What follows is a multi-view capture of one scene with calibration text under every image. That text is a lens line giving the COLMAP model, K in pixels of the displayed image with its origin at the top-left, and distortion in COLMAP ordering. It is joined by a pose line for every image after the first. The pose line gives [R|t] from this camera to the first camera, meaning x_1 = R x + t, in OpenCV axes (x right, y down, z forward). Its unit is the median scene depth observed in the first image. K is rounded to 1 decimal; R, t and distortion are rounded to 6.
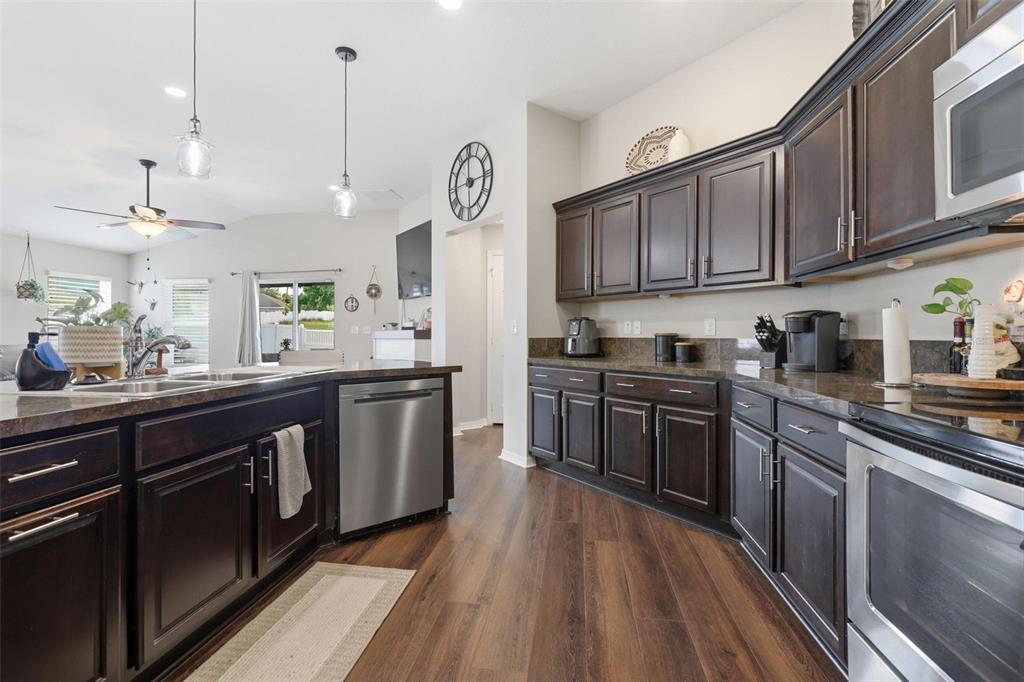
lens RADIAL K [[453.1, 0, 506.5], [0, 453.1, 338.3], [0, 0, 1]] dist [0.008018, -0.000090]
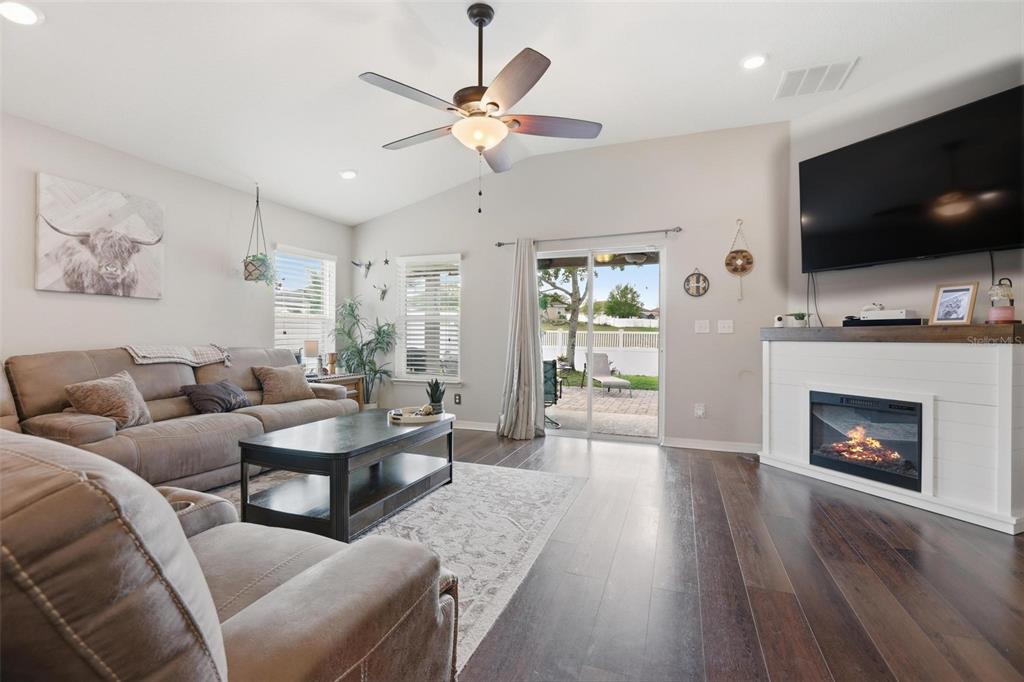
lens RADIAL K [[453.1, 0, 512.1], [0, 453.1, 336.2], [0, 0, 1]] dist [0.008018, -0.000090]
pose [[0.981657, 0.005054, -0.190589, -0.469843], [-0.006103, 0.999969, -0.004915, -0.000531], [0.190558, 0.005988, 0.981658, 0.346715]]
